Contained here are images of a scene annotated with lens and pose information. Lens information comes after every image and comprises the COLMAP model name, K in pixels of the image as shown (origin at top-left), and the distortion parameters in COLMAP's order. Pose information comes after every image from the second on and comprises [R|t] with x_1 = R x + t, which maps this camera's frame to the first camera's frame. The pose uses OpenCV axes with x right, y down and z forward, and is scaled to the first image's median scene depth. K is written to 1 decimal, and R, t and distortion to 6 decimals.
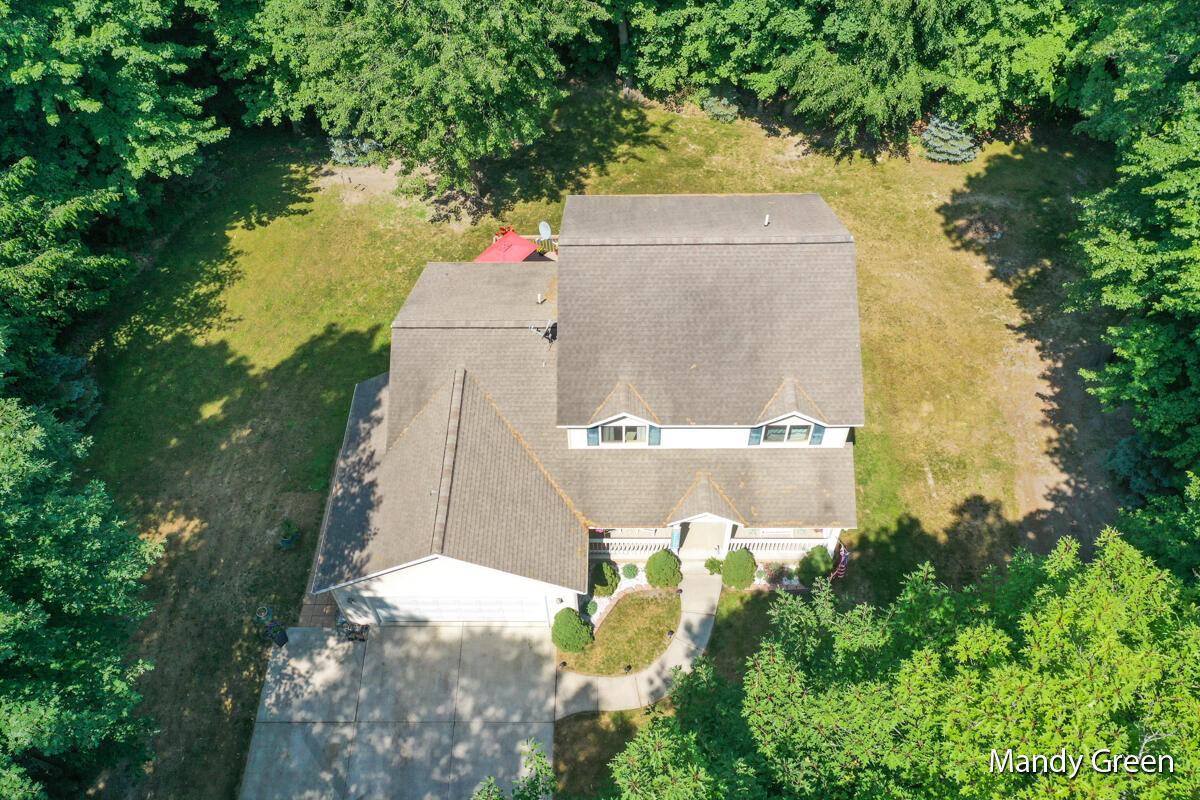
lens RADIAL K [[951.2, 0, 592.3], [0, 951.2, 400.2], [0, 0, 1]] dist [0.004784, -0.000047]
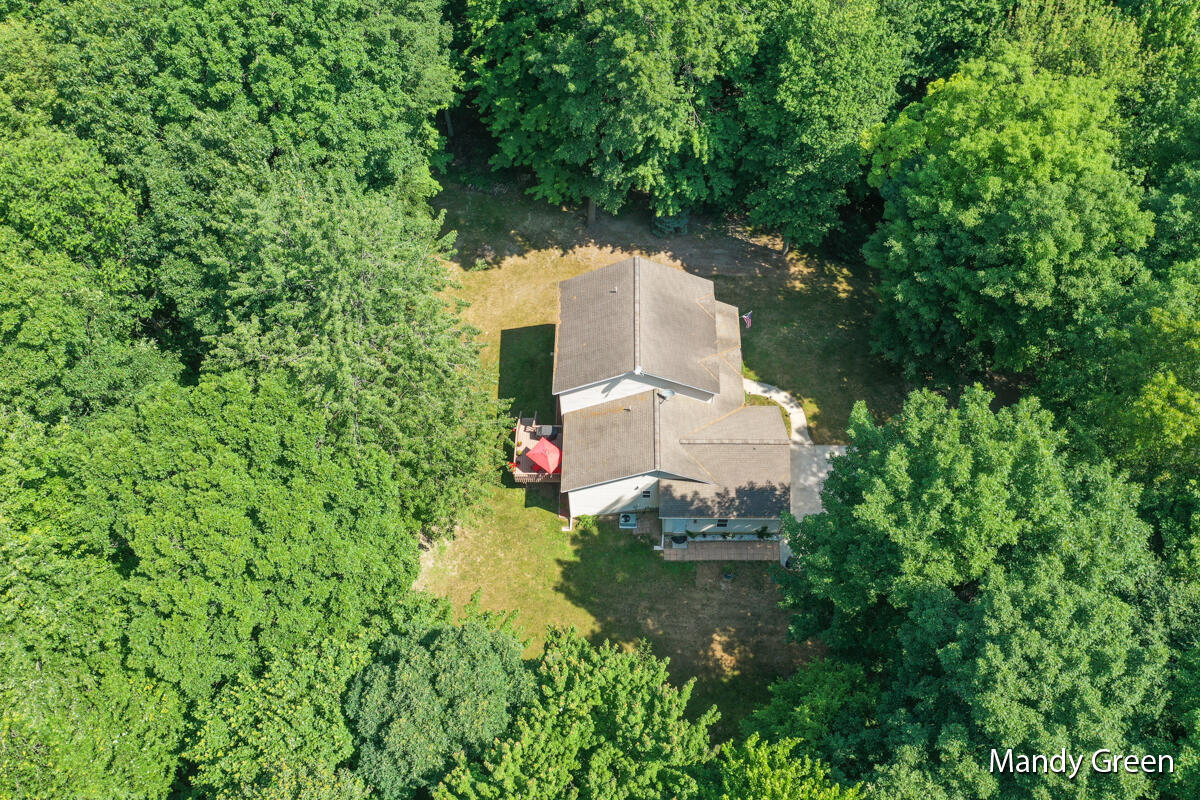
lens RADIAL K [[951.2, 0, 592.3], [0, 951.2, 400.2], [0, 0, 1]] dist [0.004784, -0.000047]
pose [[0.007412, -0.823502, 0.567265, -0.882762], [0.800528, 0.344839, 0.490144, -0.872345], [-0.599249, 0.450478, 0.661793, -0.153544]]
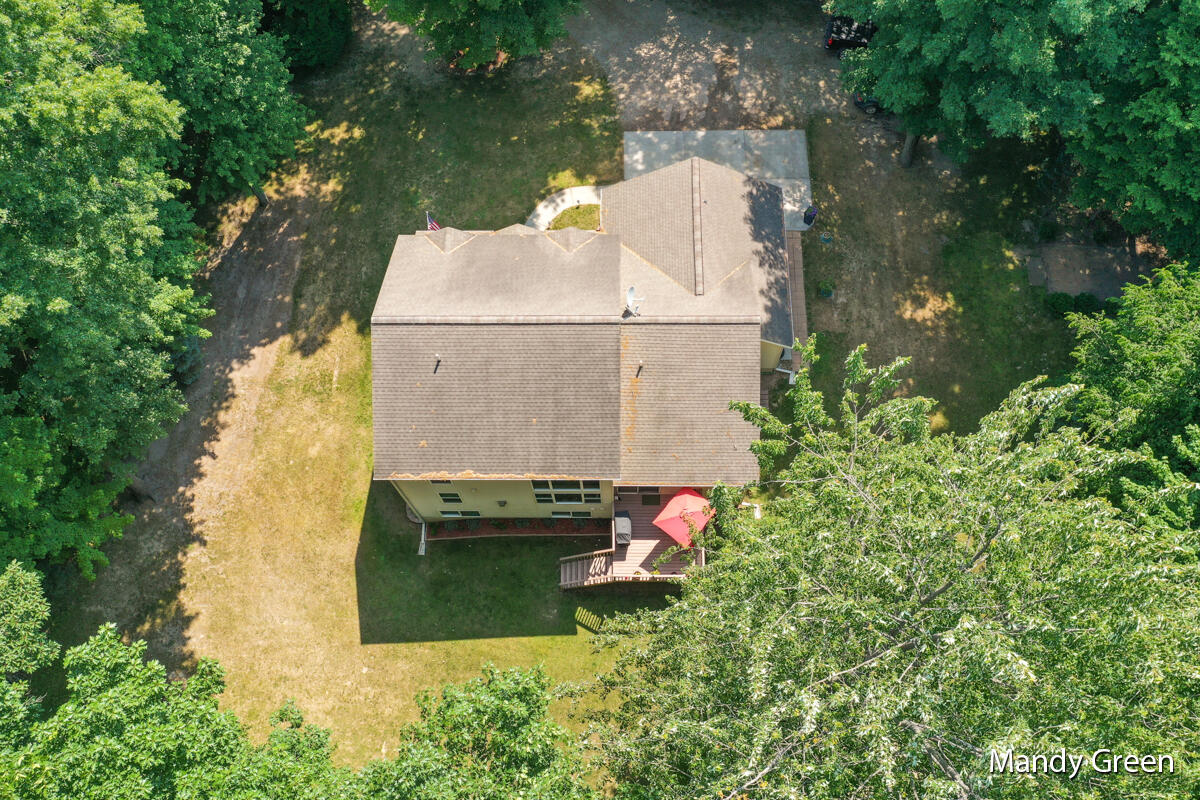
lens RADIAL K [[951.2, 0, 592.3], [0, 951.2, 400.2], [0, 0, 1]] dist [0.004784, -0.000047]
pose [[-0.998715, 0.022256, 0.045520, -0.038382], [0.028754, -0.490759, 0.870821, -0.916909], [0.041720, 0.871011, 0.489489, 0.379806]]
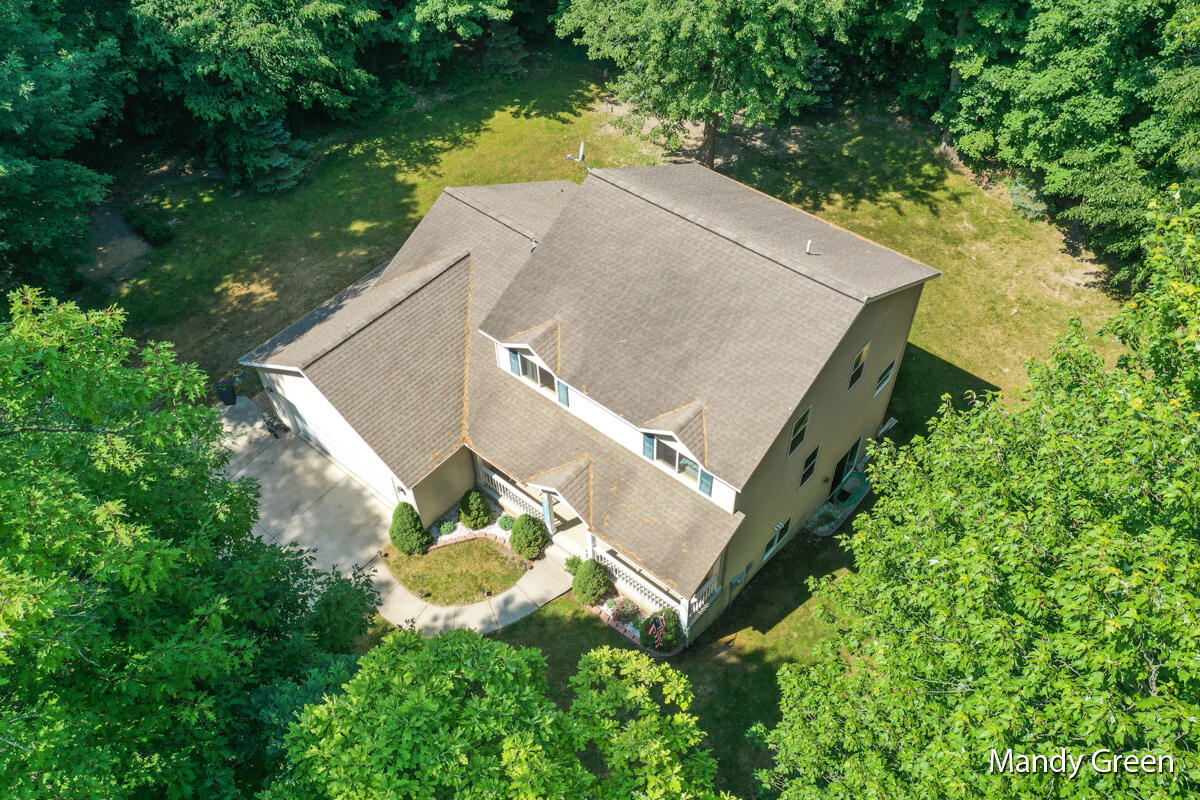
lens RADIAL K [[951.2, 0, 592.3], [0, 951.2, 400.2], [0, 0, 1]] dist [0.004784, -0.000047]
pose [[0.768219, 0.475897, -0.428208, 0.355135], [-0.496331, 0.865214, 0.071139, -0.026295], [0.404346, 0.157882, 0.900876, 0.134049]]
